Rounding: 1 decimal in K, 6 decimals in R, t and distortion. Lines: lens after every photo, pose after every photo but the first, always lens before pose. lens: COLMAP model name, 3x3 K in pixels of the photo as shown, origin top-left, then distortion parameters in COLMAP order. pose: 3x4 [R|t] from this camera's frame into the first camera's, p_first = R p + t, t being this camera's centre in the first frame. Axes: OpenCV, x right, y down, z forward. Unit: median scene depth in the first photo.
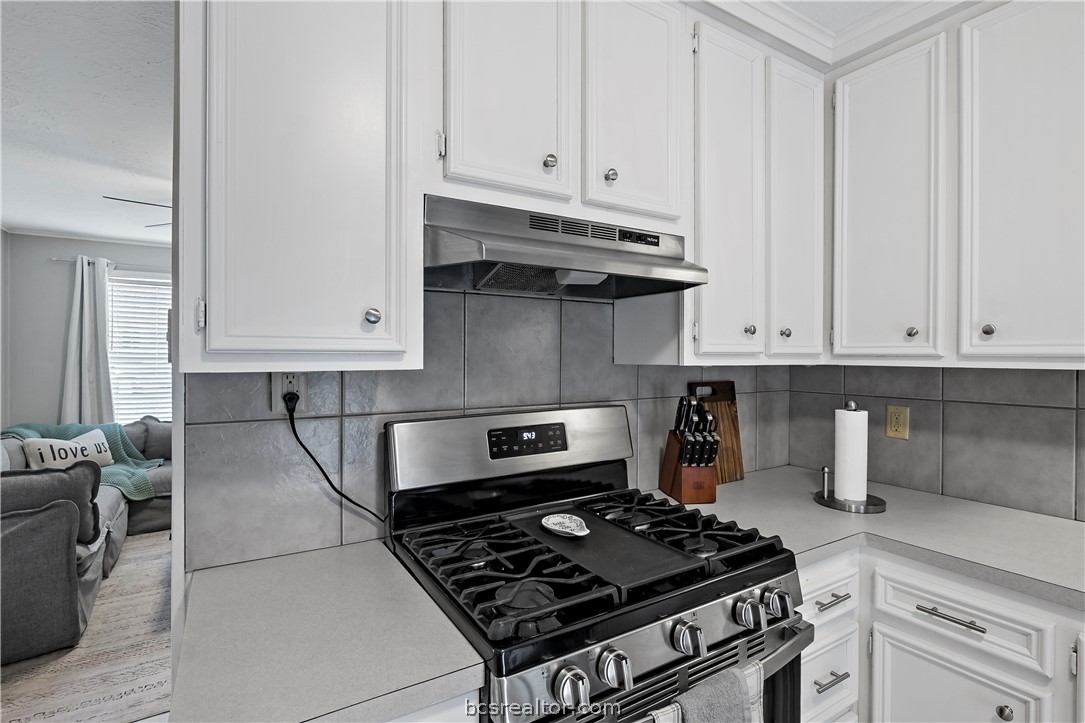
lens RADIAL K [[508.2, 0, 539.4], [0, 508.2, 358.2], [0, 0, 1]] dist [-0.004958, -0.001009]
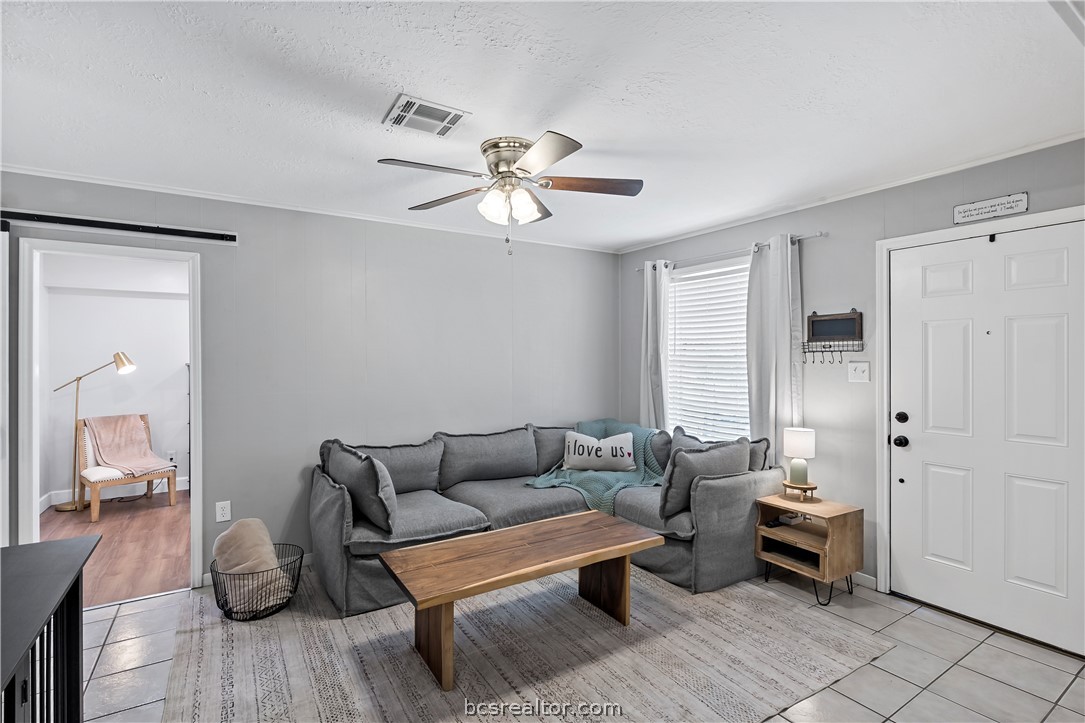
lens RADIAL K [[508.2, 0, 541.7], [0, 508.2, 359.0], [0, 0, 1]] dist [-0.004958, -0.001009]
pose [[0.019284, 0.002808, -0.999810, 0.345974], [-0.005341, 0.999982, 0.002706, -0.019553], [0.999800, 0.005288, 0.019299, 2.216915]]
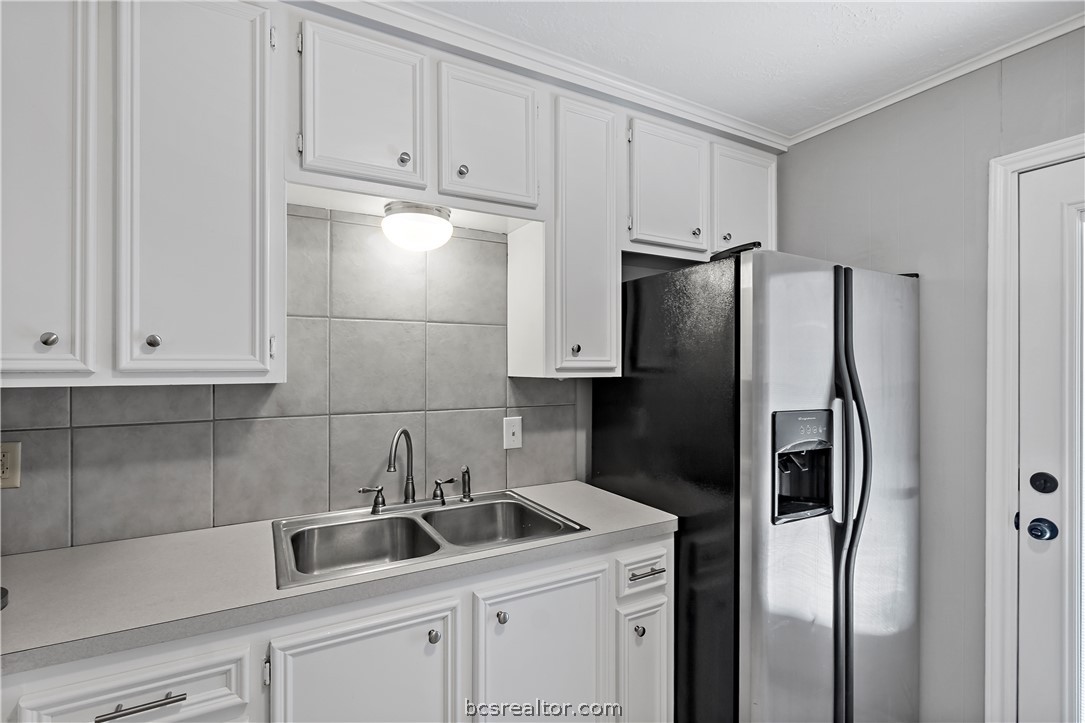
lens RADIAL K [[508.2, 0, 550.9], [0, 508.2, 364.8], [0, 0, 1]] dist [-0.004958, -0.001009]
pose [[0.033584, -0.001634, 0.999435, 0.042587], [0.008473, 0.999963, 0.001350, -0.010262], [-0.999400, 0.008423, 0.033597, 0.270968]]
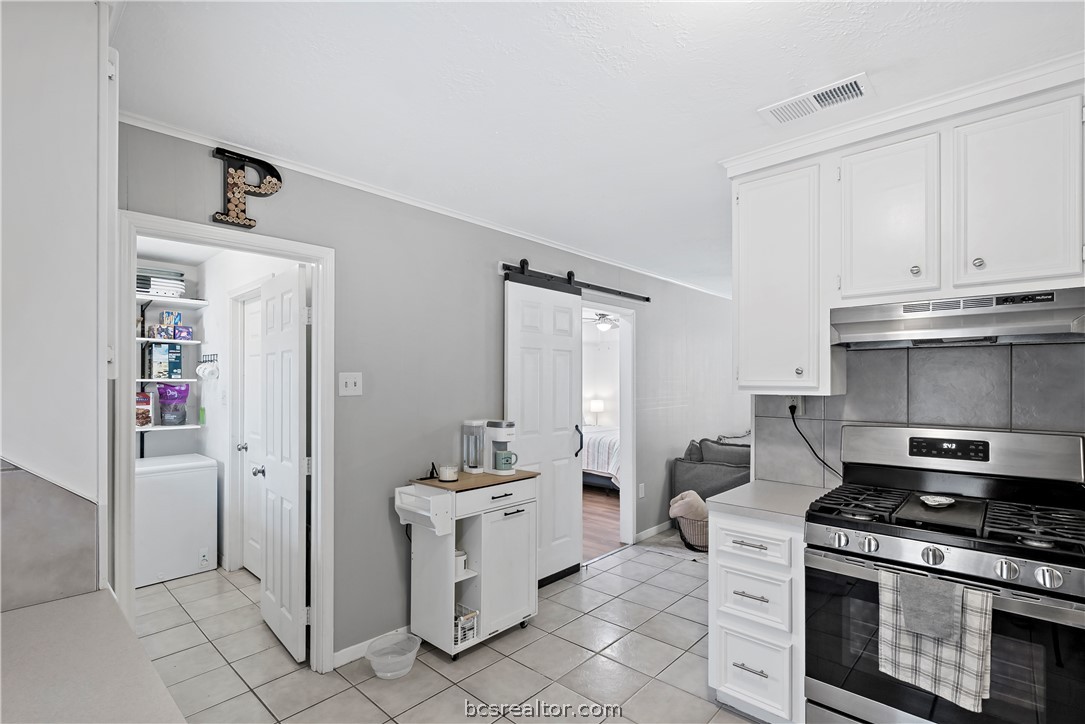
lens RADIAL K [[508.2, 0, 544.5], [0, 508.2, 377.8], [0, 0, 1]] dist [-0.004958, -0.001009]
pose [[0.288519, -0.006545, -0.957452, 0.964165], [-0.009029, 0.999914, -0.009556, -0.013605], [0.957432, 0.011402, 0.288435, -0.472020]]
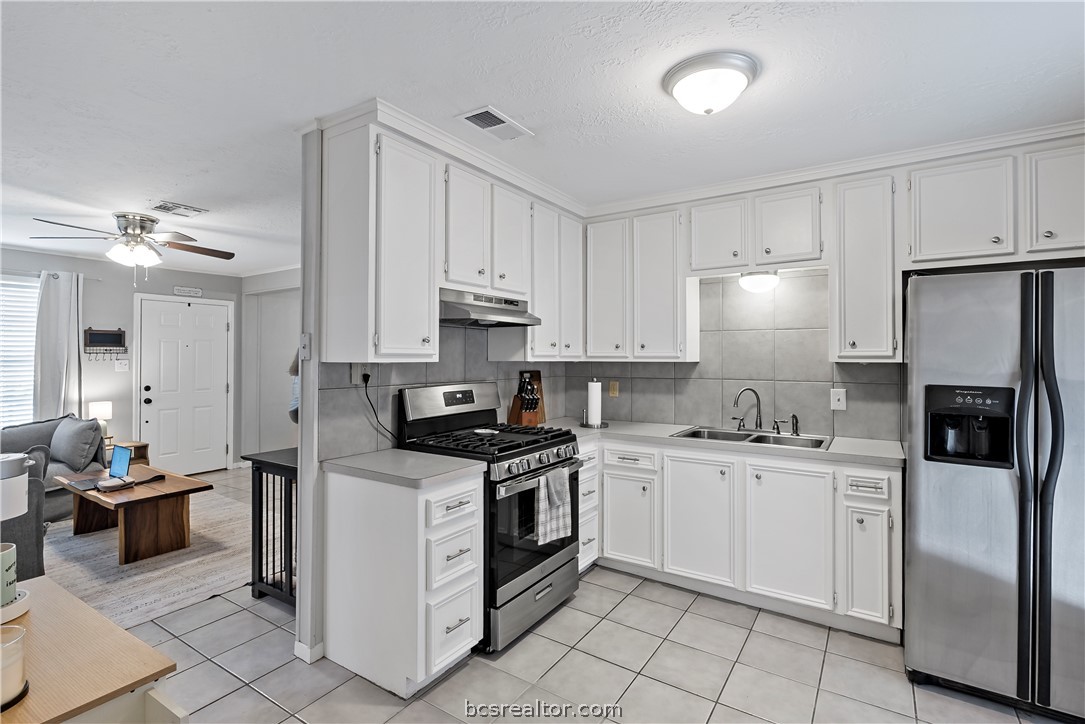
lens RADIAL K [[508.2, 0, 538.2], [0, 508.2, 350.7], [0, 0, 1]] dist [-0.004958, -0.001009]
pose [[0.903125, 0.004814, 0.429350, -0.579785], [0.004281, 0.999786, -0.020215, 0.013297], [-0.429355, 0.020095, 0.902912, -0.931274]]
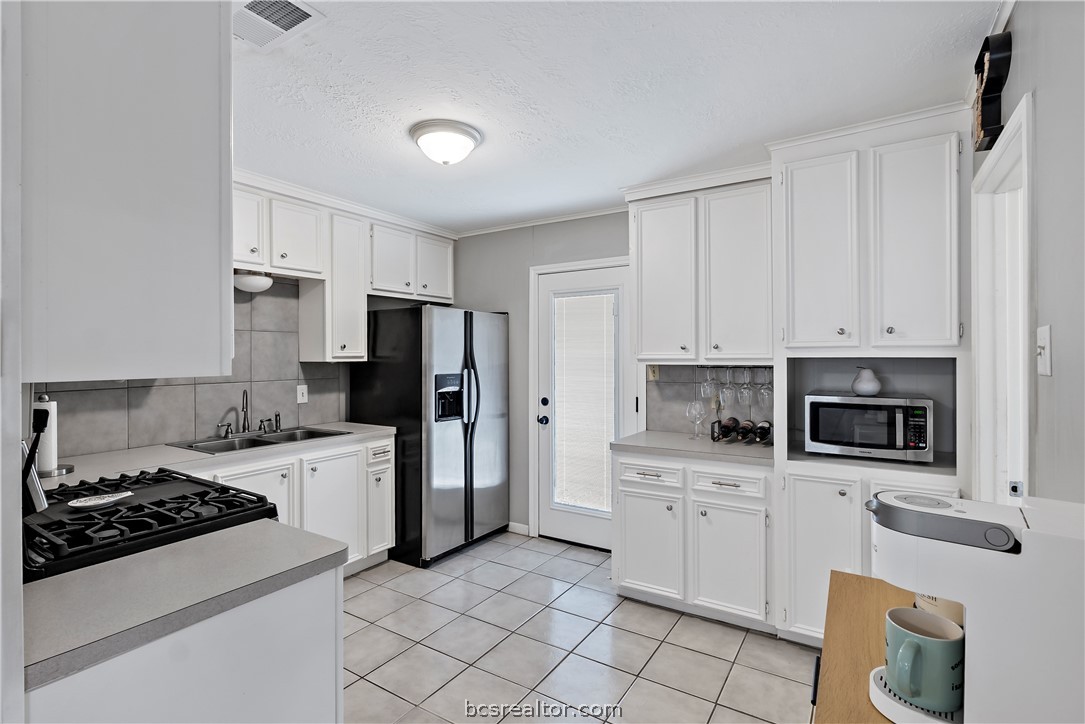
lens RADIAL K [[508.2, 0, 528.1], [0, 508.2, 355.5], [0, 0, 1]] dist [-0.004958, -0.001009]
pose [[-0.413833, -0.004535, 0.910341, -1.209822], [0.010515, 0.999897, 0.009761, -0.019369], [-0.910292, 0.013612, -0.413743, 0.442998]]
